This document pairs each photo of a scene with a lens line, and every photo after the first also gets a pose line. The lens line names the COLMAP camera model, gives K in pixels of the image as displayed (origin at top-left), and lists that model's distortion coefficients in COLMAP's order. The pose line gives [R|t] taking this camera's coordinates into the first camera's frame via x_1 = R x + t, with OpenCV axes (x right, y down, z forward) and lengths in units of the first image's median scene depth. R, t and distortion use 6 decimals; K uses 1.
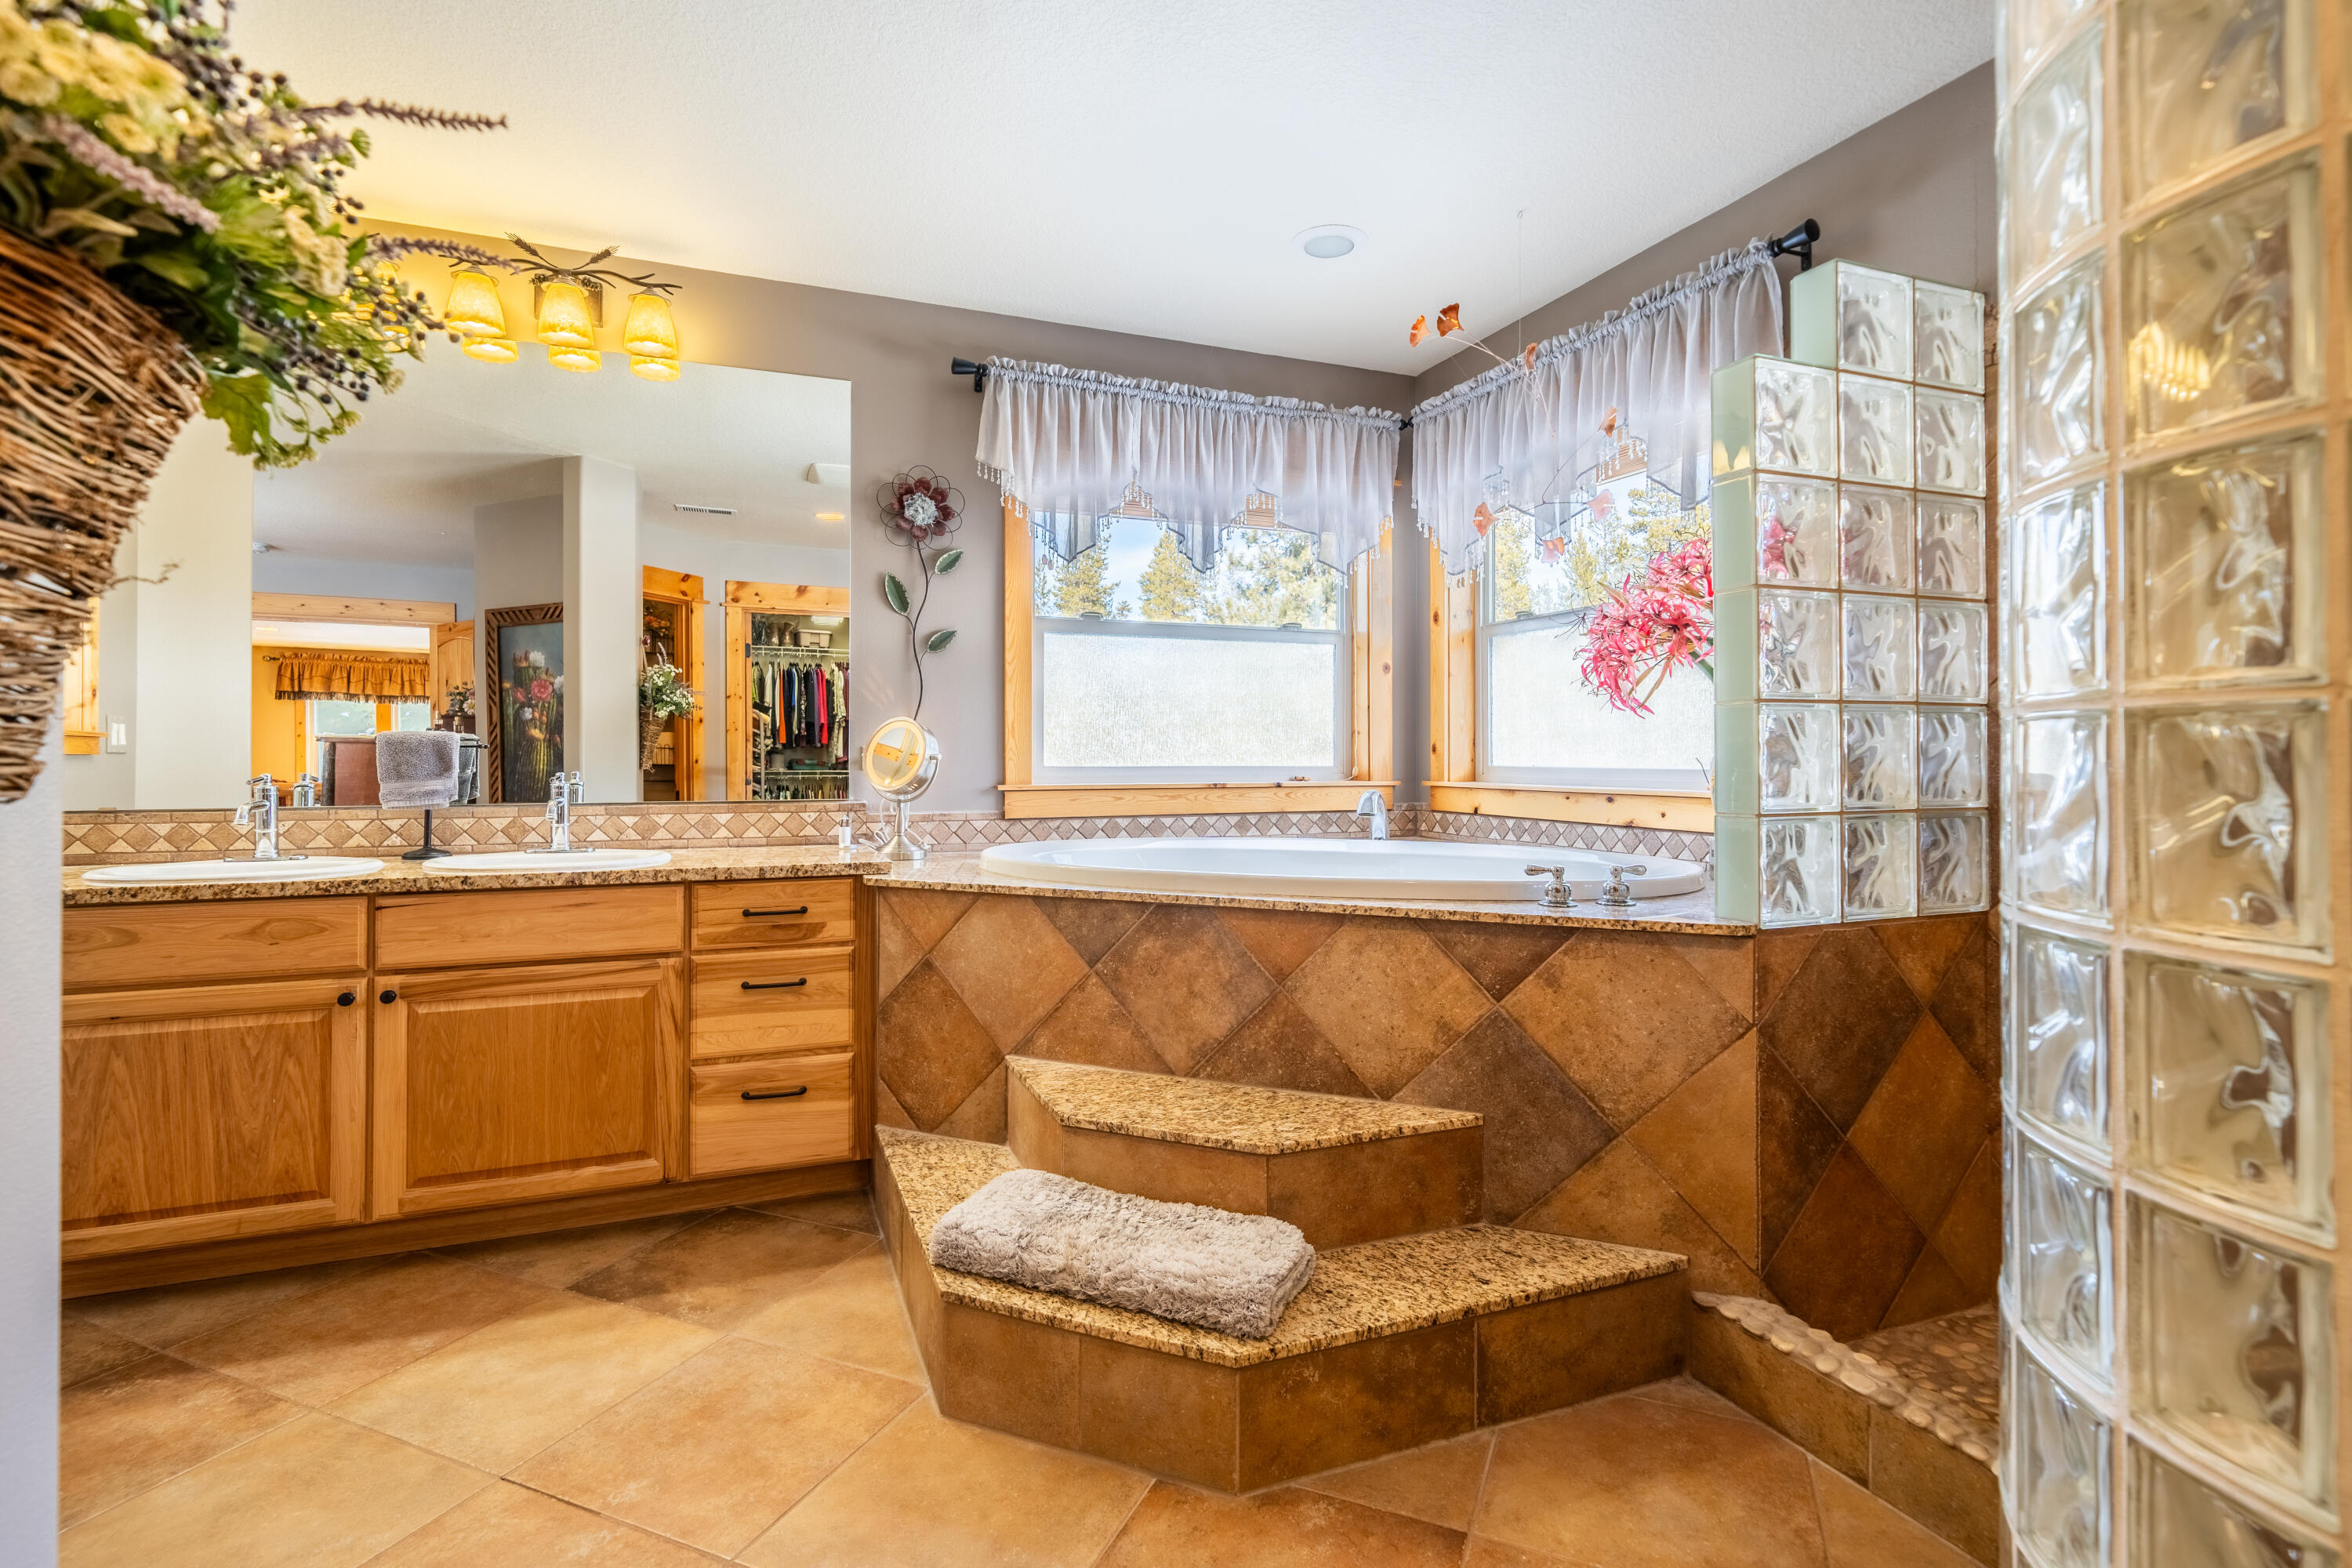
lens RADIAL K [[1113.6, 0, 1168.8], [0, 1113.6, 743.5], [0, 0, 1]] dist [-0.000364, 0.000509]
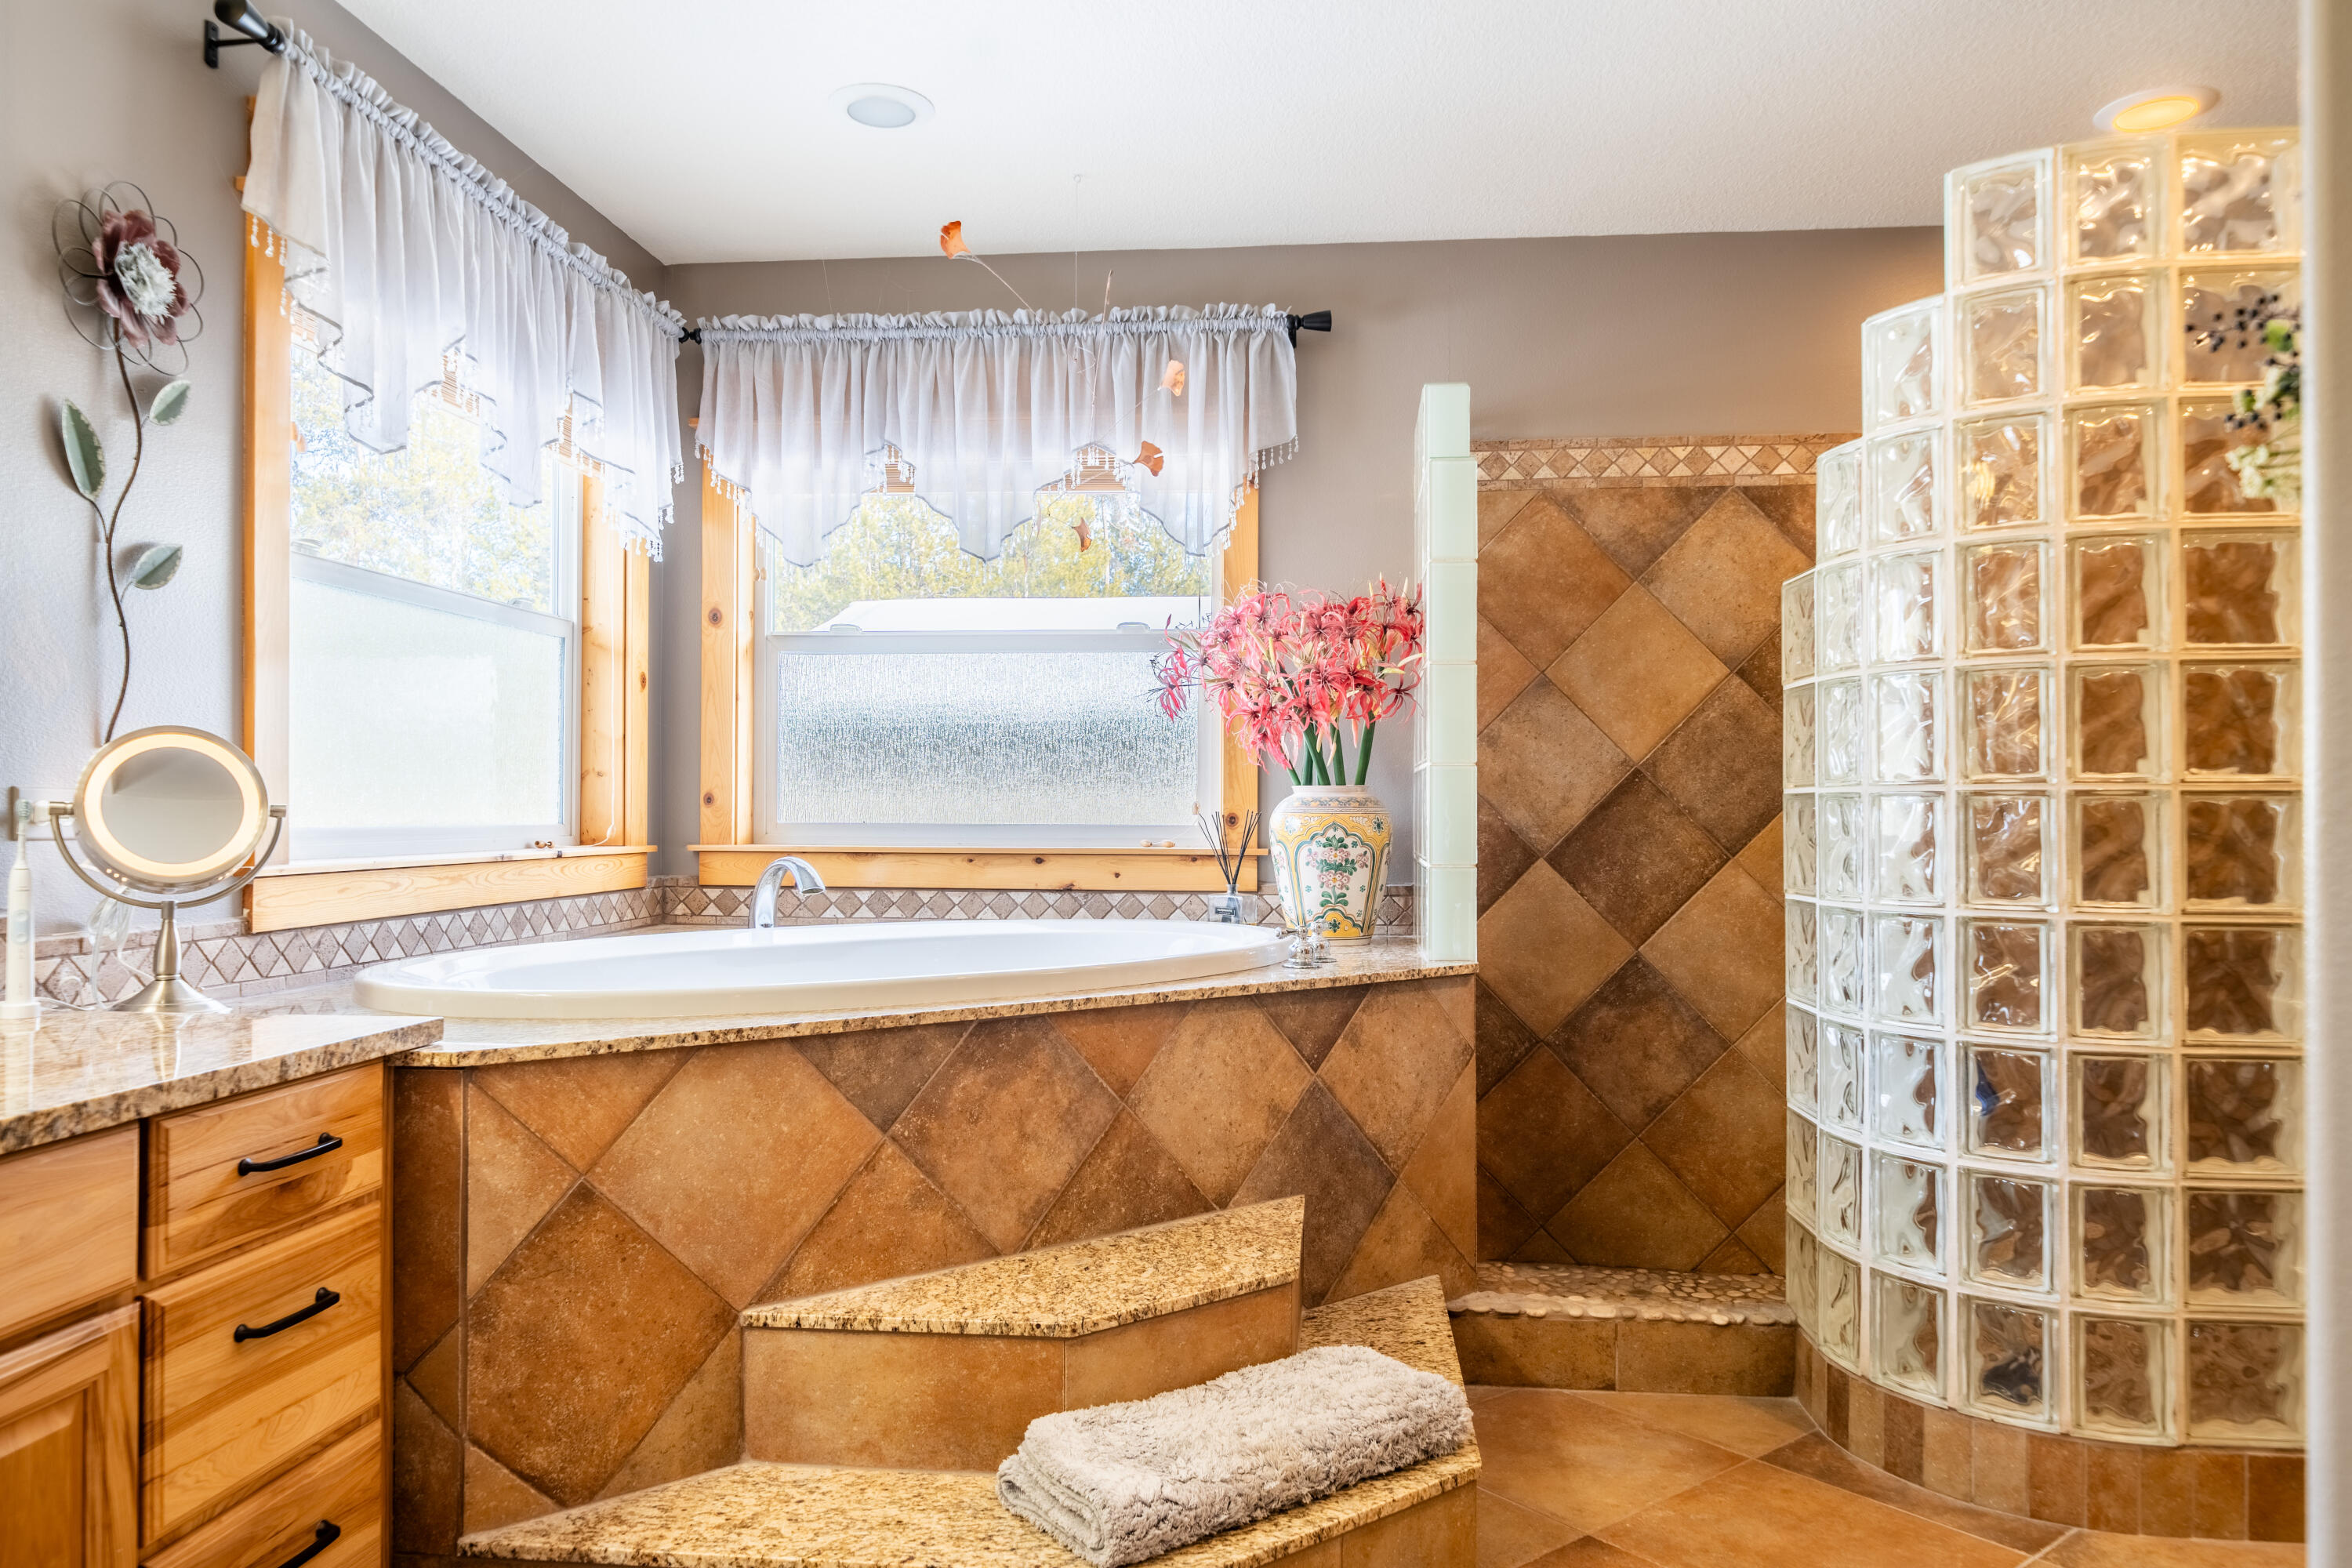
lens RADIAL K [[1581.2, 0, 1170.3], [0, 1581.2, 790.6], [0, 0, 1]] dist [0.001069, -0.000535]
pose [[0.464661, 0.012497, 0.885400, -0.785532], [-0.013892, 0.999880, -0.006822, 0.003095], [-0.885380, -0.009130, 0.464779, 0.399583]]
